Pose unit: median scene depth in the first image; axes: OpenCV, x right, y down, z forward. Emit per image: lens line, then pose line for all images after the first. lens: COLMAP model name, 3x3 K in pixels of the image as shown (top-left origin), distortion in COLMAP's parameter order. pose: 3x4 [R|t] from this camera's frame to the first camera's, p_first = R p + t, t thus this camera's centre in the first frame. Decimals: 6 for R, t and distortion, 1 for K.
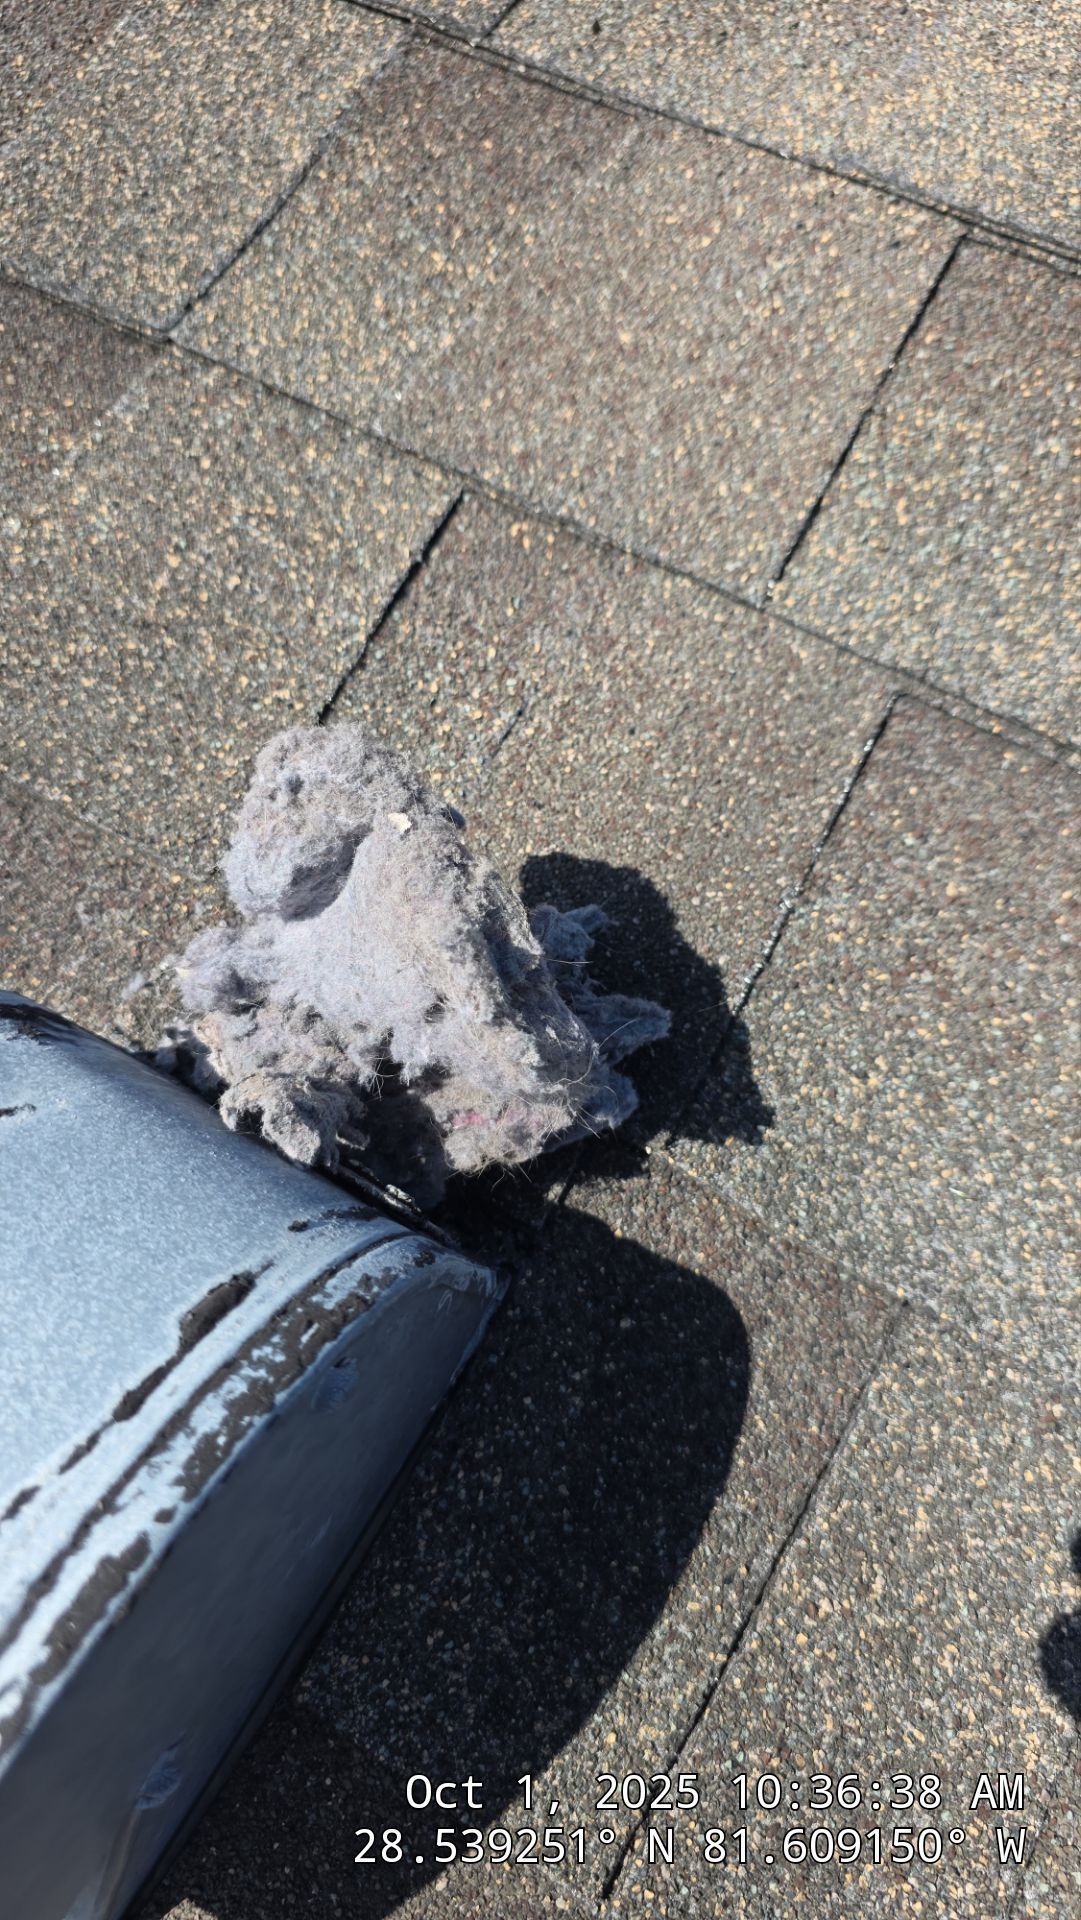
lens RADIAL K [[1305.3, 0, 535.5], [0, 1305.3, 960.4], [0, 0, 1]] dist [-0.001190, -0.018555]
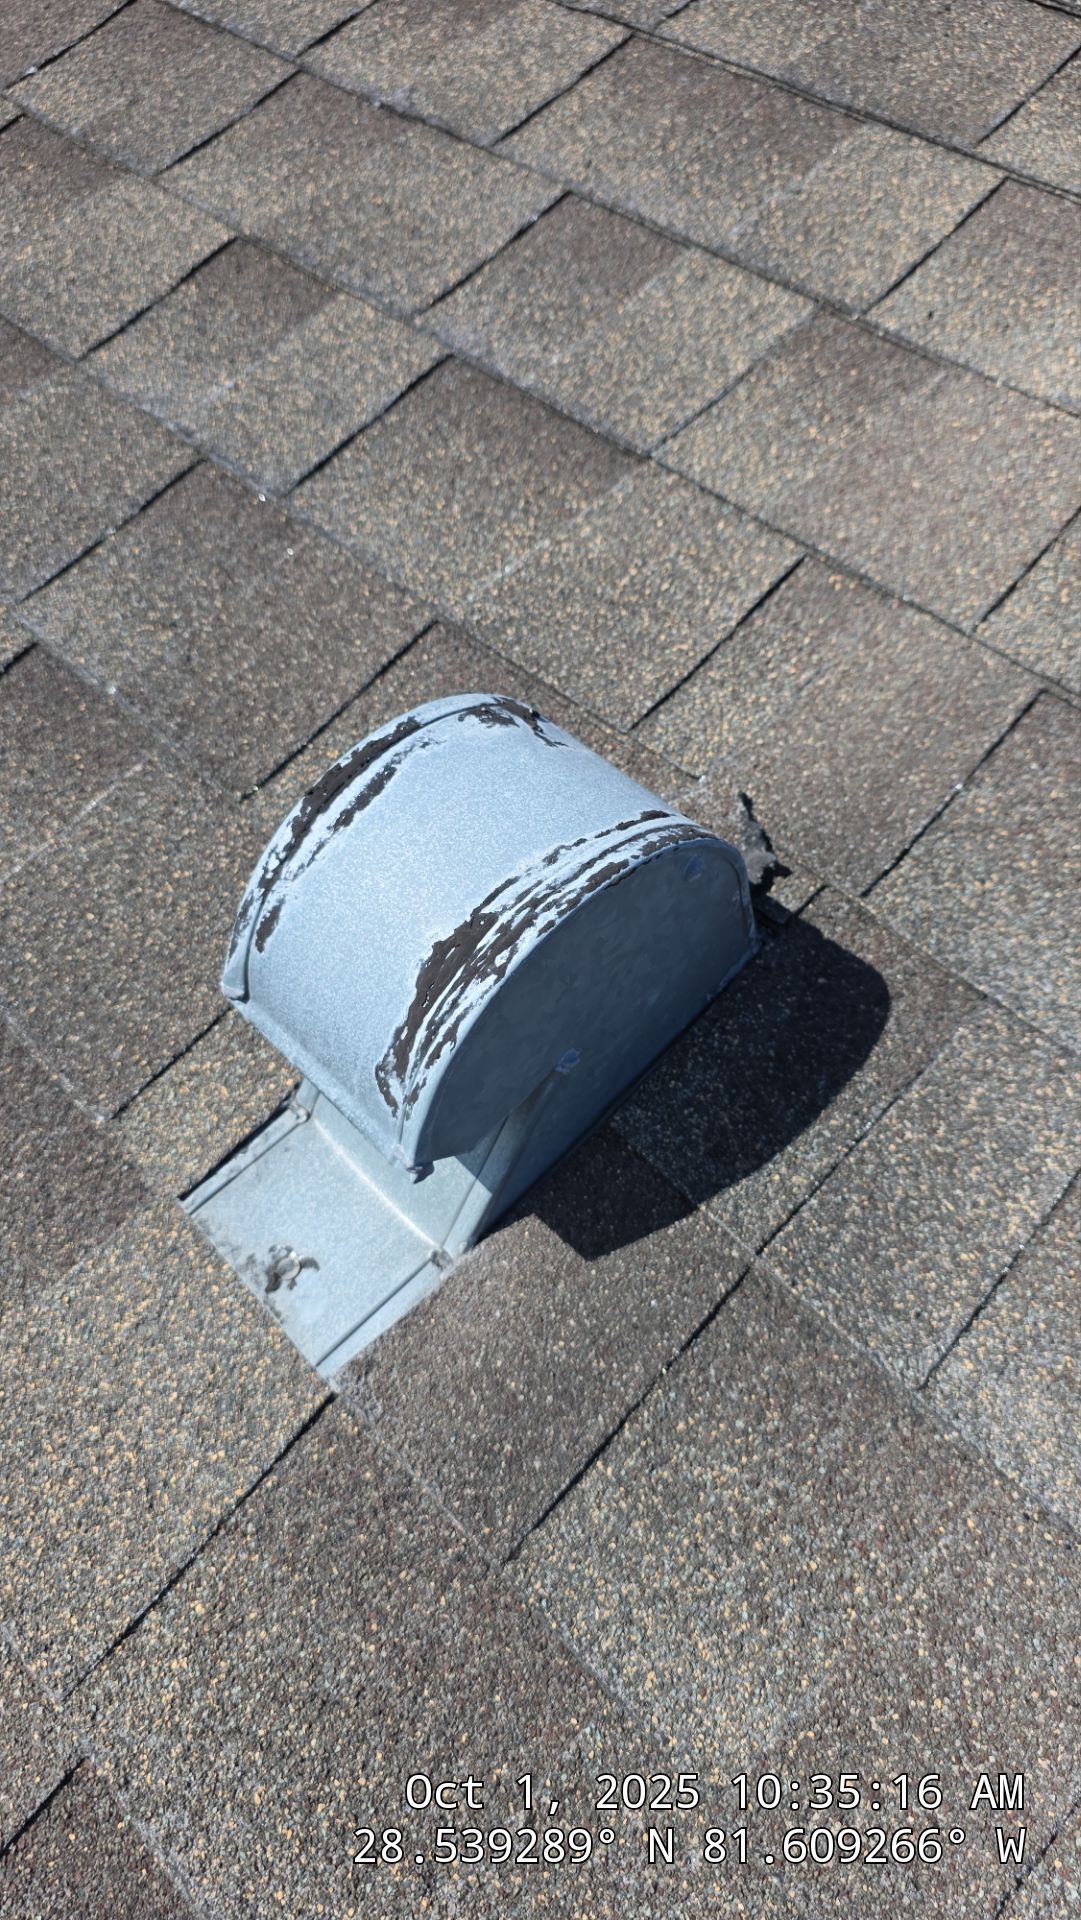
lens RADIAL K [[1368.8, 0, 540.5], [0, 1368.8, 960.0], [0, 0, 1]] dist [0.025764, -0.066218]
pose [[0.969131, 0.174581, -0.174086, 0.014872], [-0.199382, 0.970315, -0.136877, 0.502010], [0.145022, 0.167362, 0.975171, -0.766799]]
